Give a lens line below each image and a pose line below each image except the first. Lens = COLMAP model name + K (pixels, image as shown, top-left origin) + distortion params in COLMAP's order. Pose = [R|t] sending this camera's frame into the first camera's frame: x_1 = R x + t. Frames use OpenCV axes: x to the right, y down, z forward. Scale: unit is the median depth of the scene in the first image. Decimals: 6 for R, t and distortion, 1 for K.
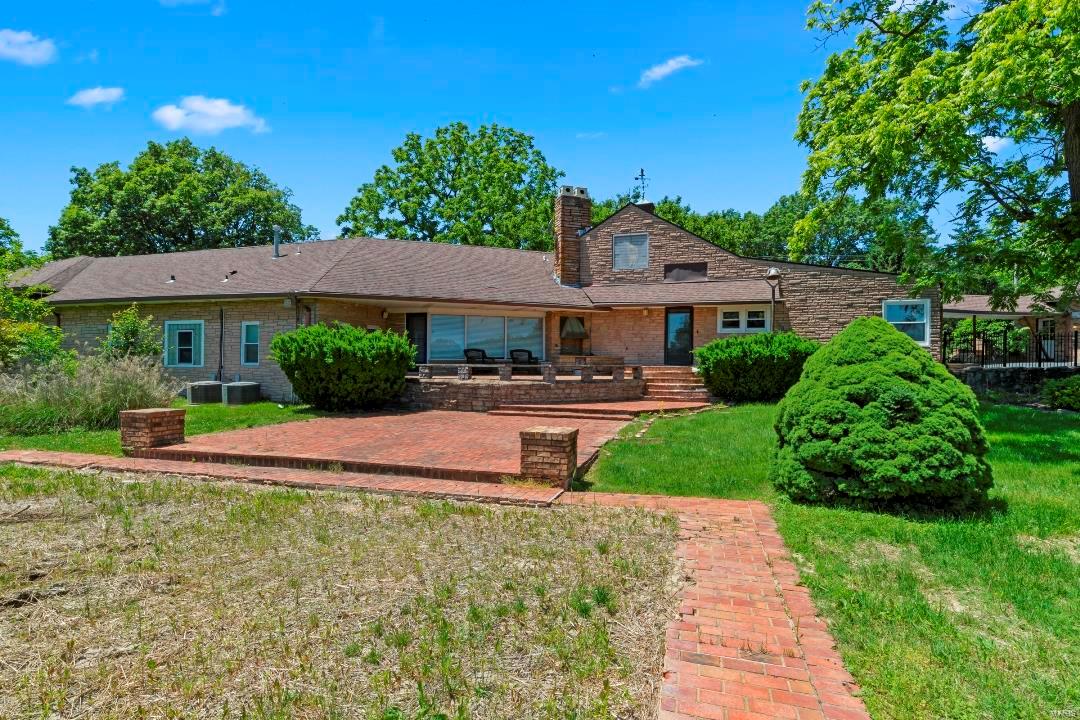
lens RADIAL K [[536.8, 0, 543.6], [0, 536.8, 359.6], [0, 0, 1]] dist [0.010232, 0.000572]
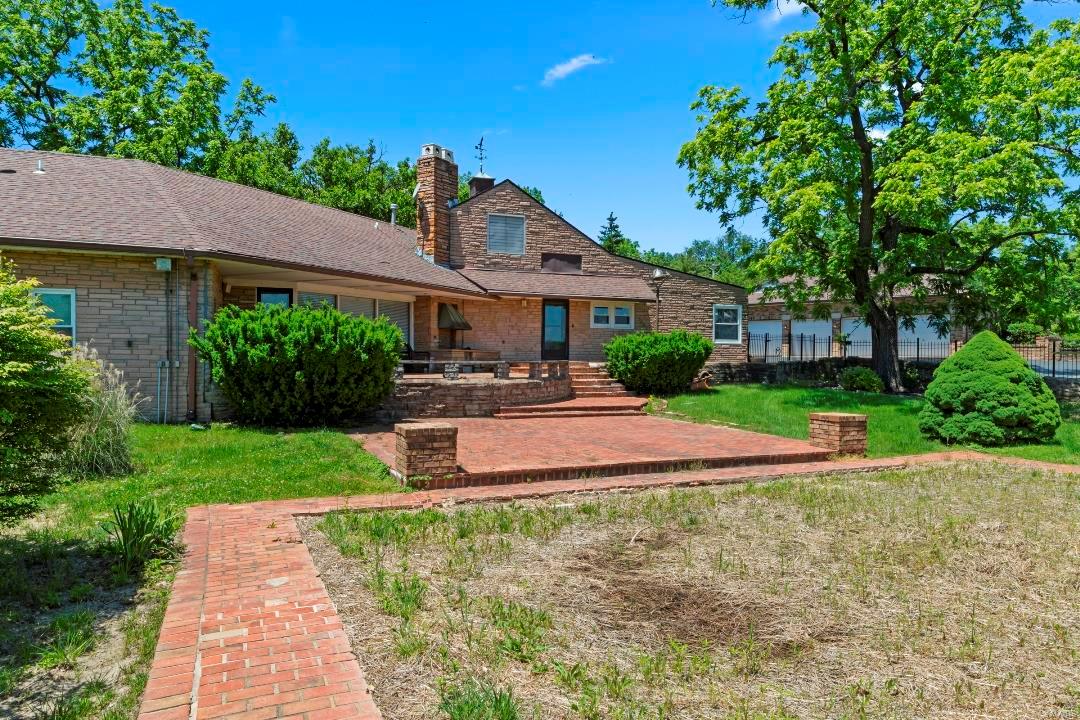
lens RADIAL K [[688.6, 0, 533.9], [0, 688.6, 360.6], [0, 0, 1]] dist [0.018932, -0.000379]
pose [[0.769719, -0.004506, 0.638367, -0.556792], [-0.003723, 0.999926, 0.011547, -0.002883], [-0.638372, -0.011264, 0.769646, 0.082823]]
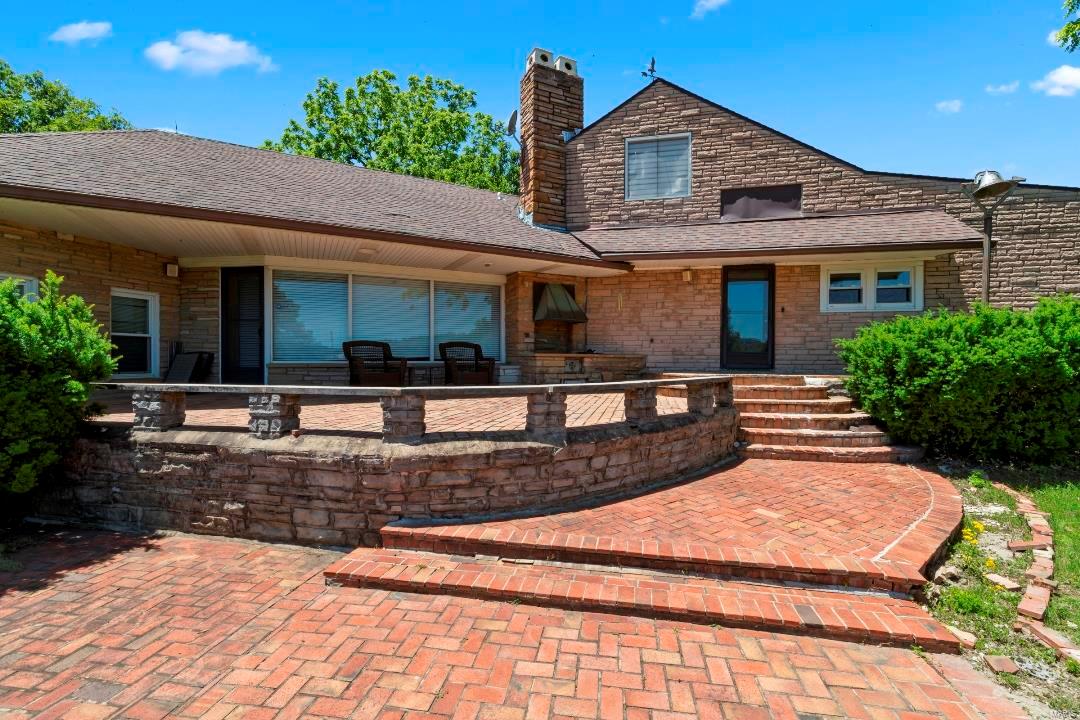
lens RADIAL K [[460.9, 0, 545.9], [0, 460.9, 360.6], [0, 0, 1]] dist [0.010224, -0.000300]
pose [[0.991173, -0.005812, 0.132450, -0.020007], [0.004133, 0.999908, 0.012949, -0.006462], [-0.132513, -0.012288, 0.991105, 0.550172]]
